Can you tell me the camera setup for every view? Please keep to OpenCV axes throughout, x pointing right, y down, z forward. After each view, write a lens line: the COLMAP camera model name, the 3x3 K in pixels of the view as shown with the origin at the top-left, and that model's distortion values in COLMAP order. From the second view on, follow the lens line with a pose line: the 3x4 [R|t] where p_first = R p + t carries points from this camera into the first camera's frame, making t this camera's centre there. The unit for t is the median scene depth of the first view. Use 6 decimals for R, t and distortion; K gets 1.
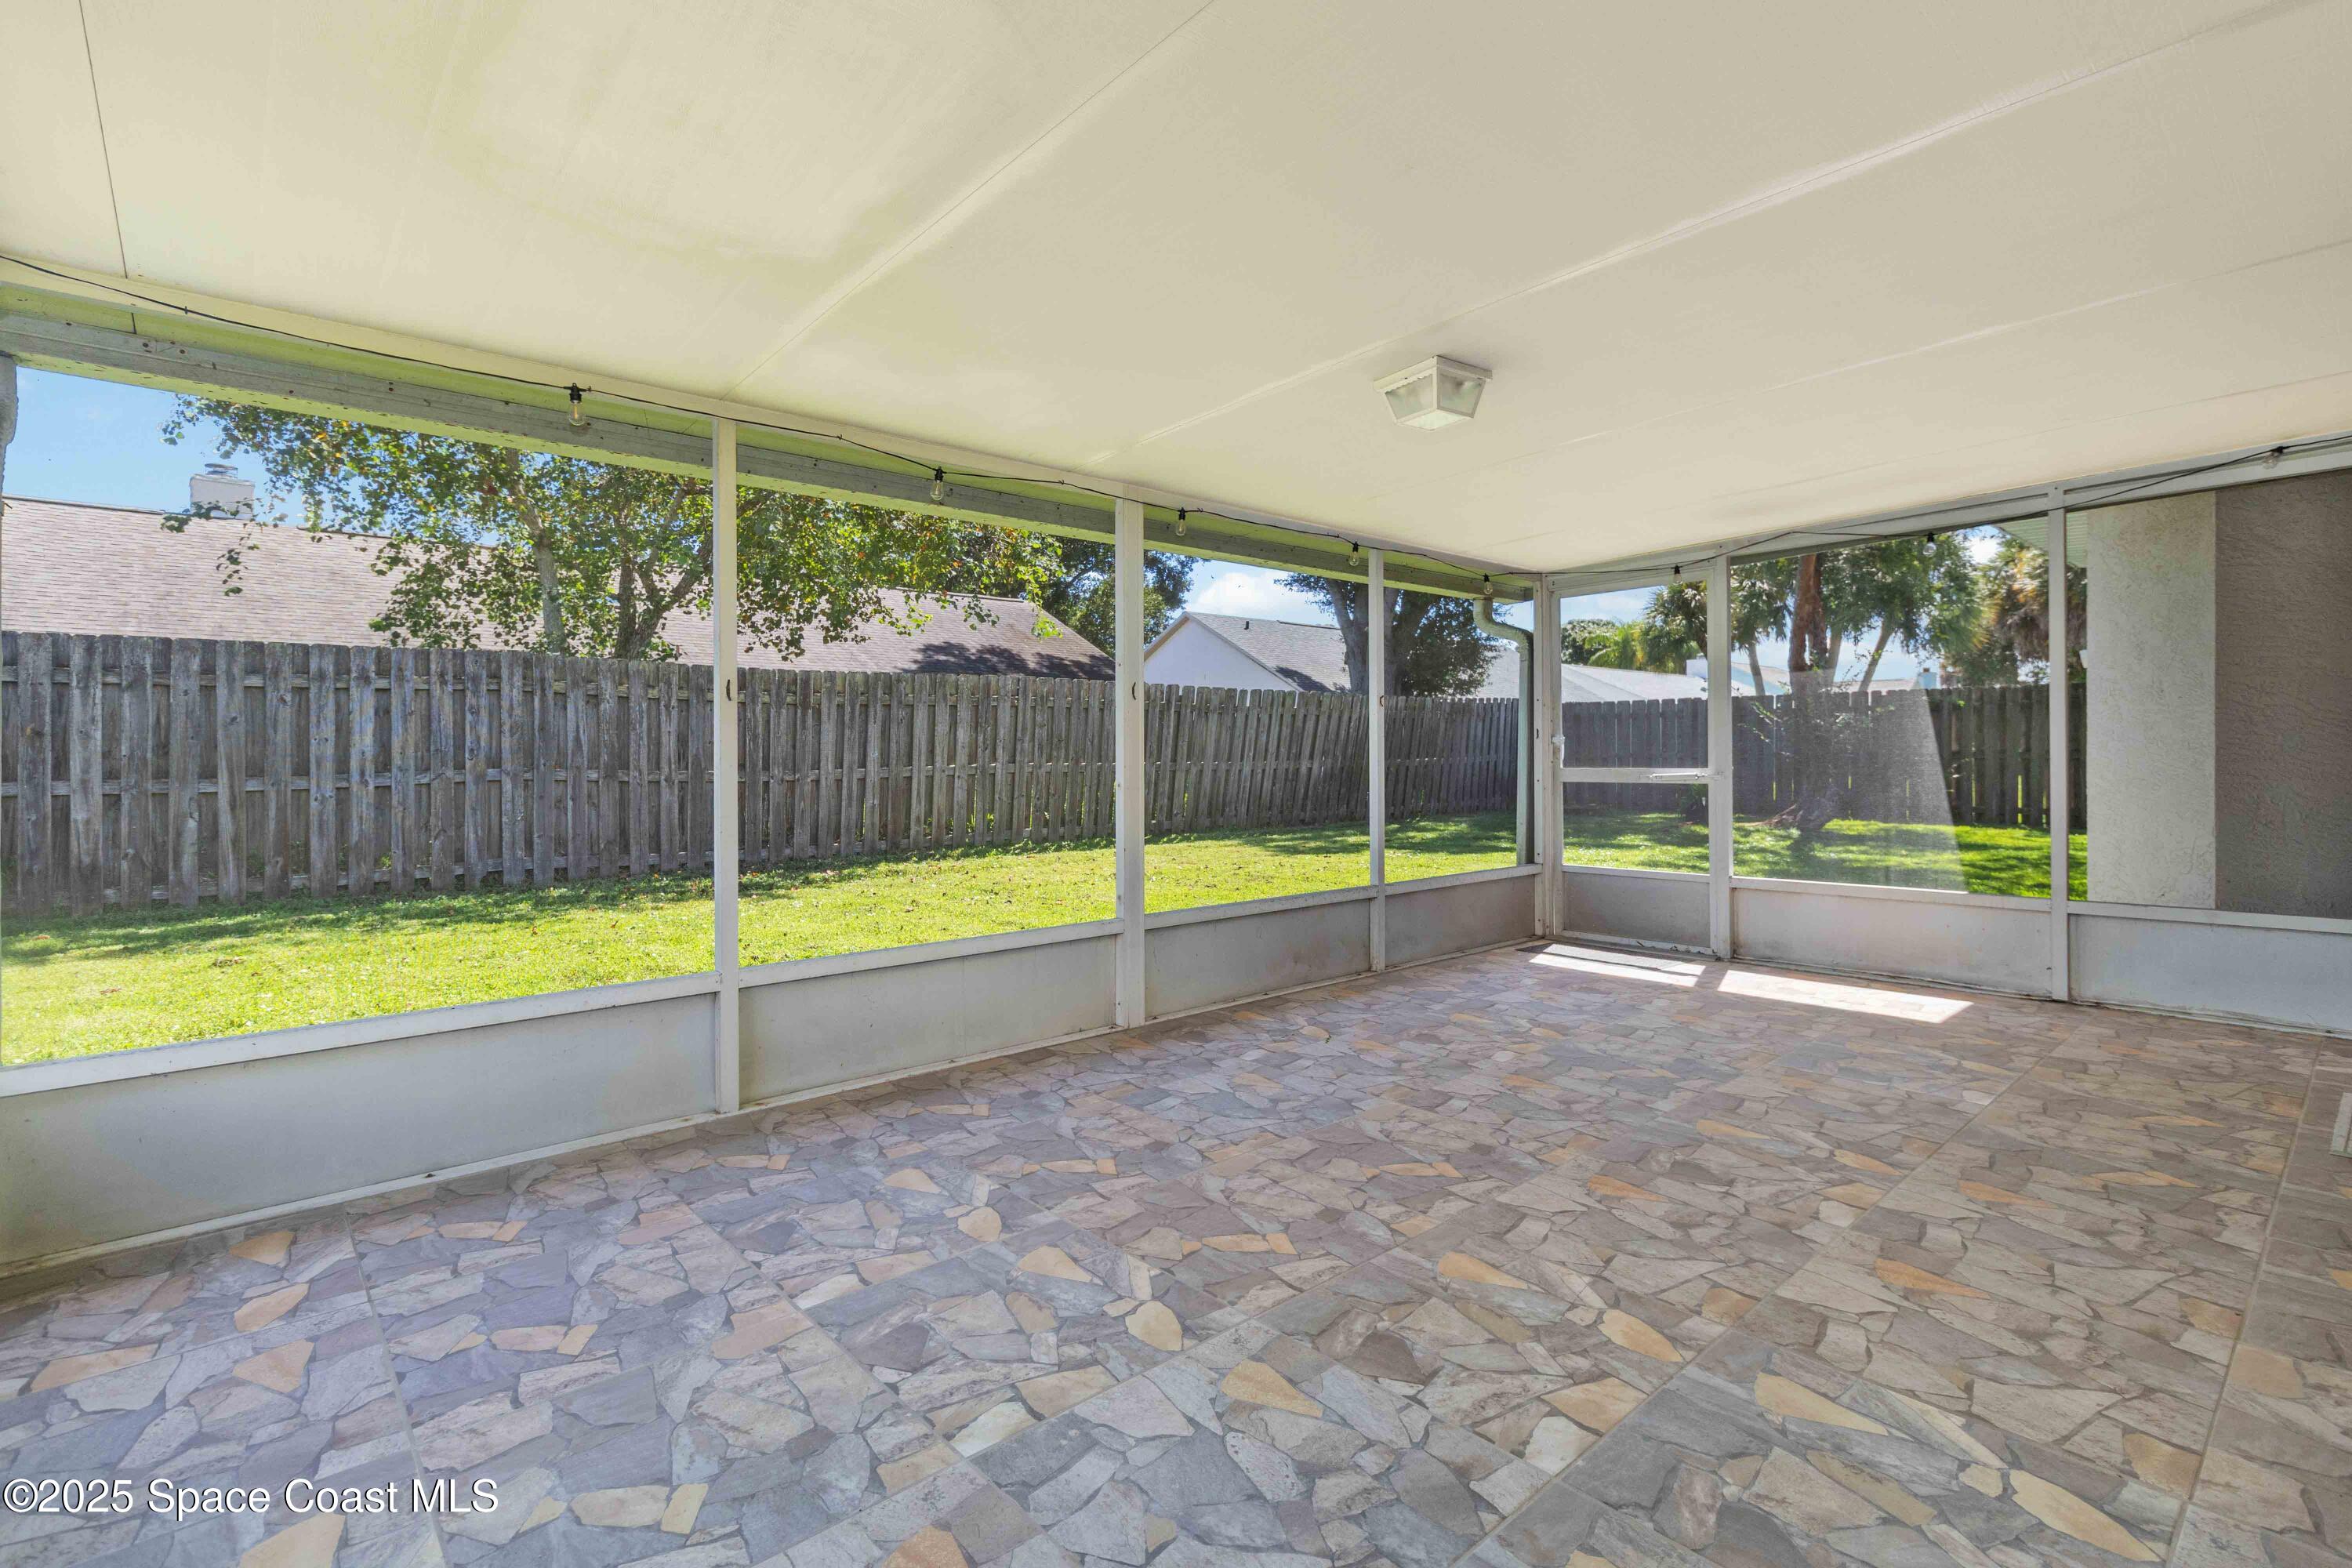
lens RADIAL K [[1062.4, 0, 1176.0], [0, 1062.4, 784.0], [0, 0, 1]] dist [0.007590, -0.000910]
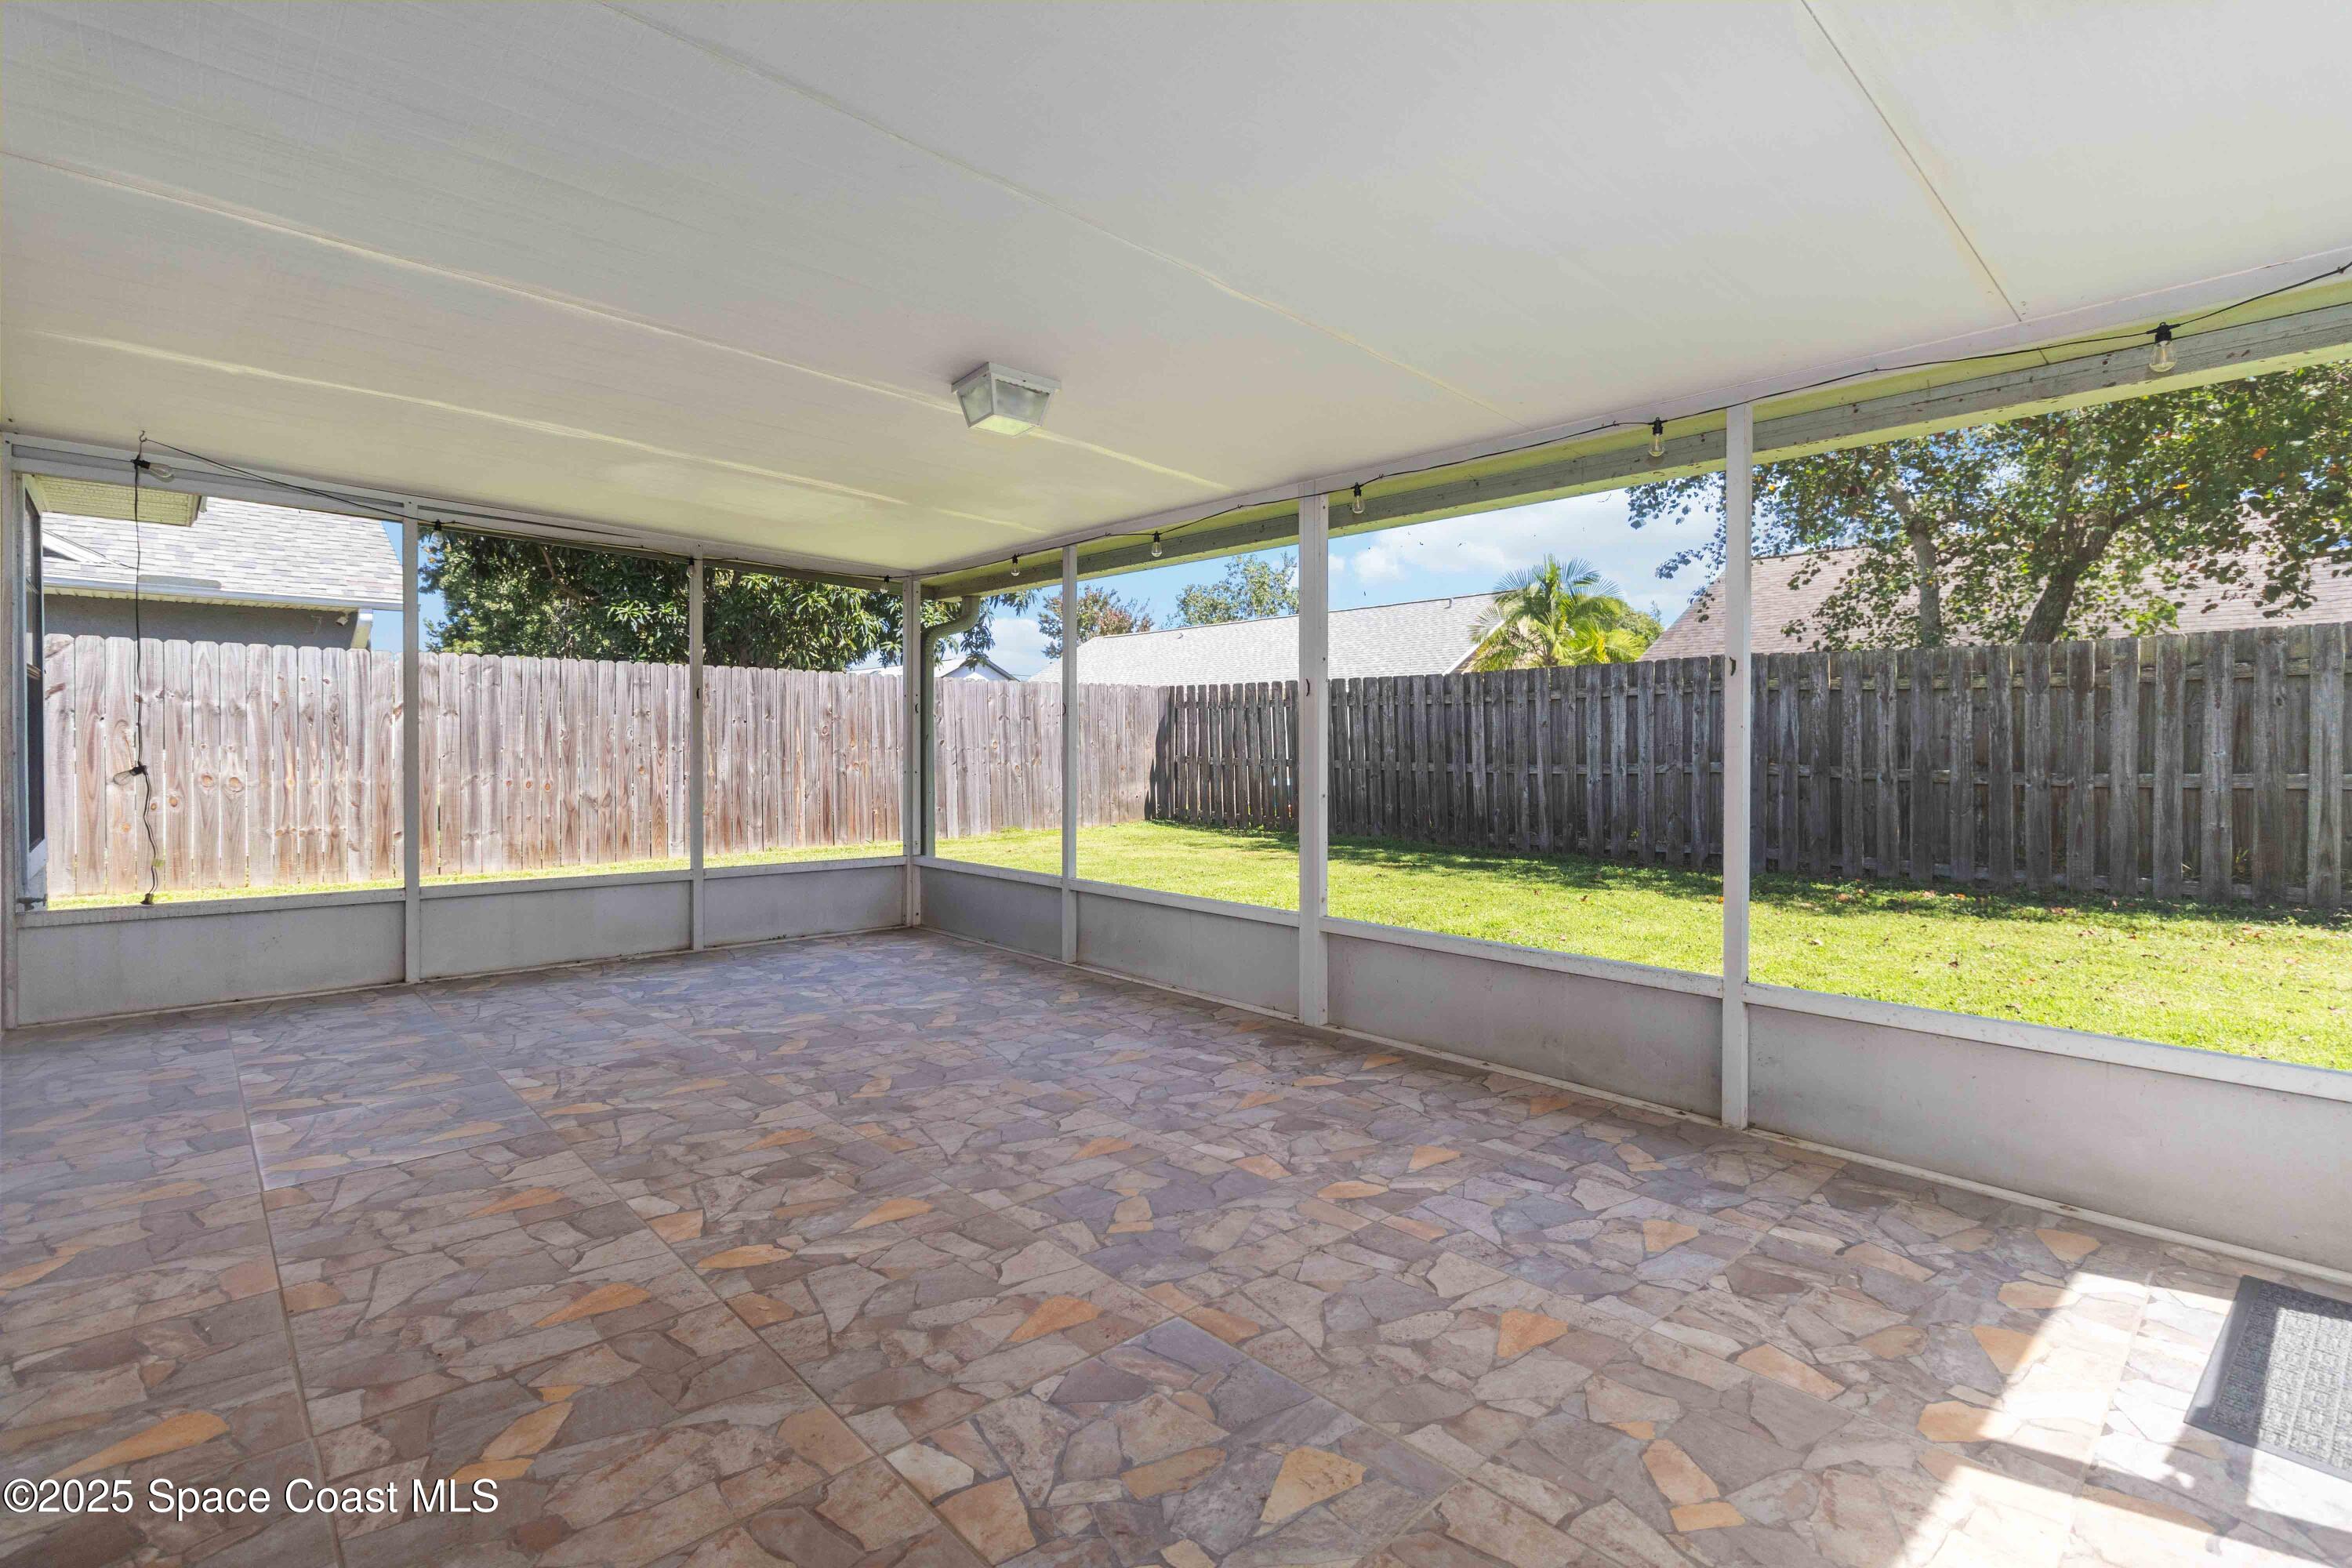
lens RADIAL K [[1075.0, 0, 1176.7], [0, 1075.0, 731.0], [0, 0, 1]] dist [-0.002667, 0.000415]
pose [[0.039804, -0.010725, -0.999150, 0.765813], [-0.035656, 0.999290, -0.012147, -0.021647], [0.998571, 0.036109, 0.039393, 0.666672]]
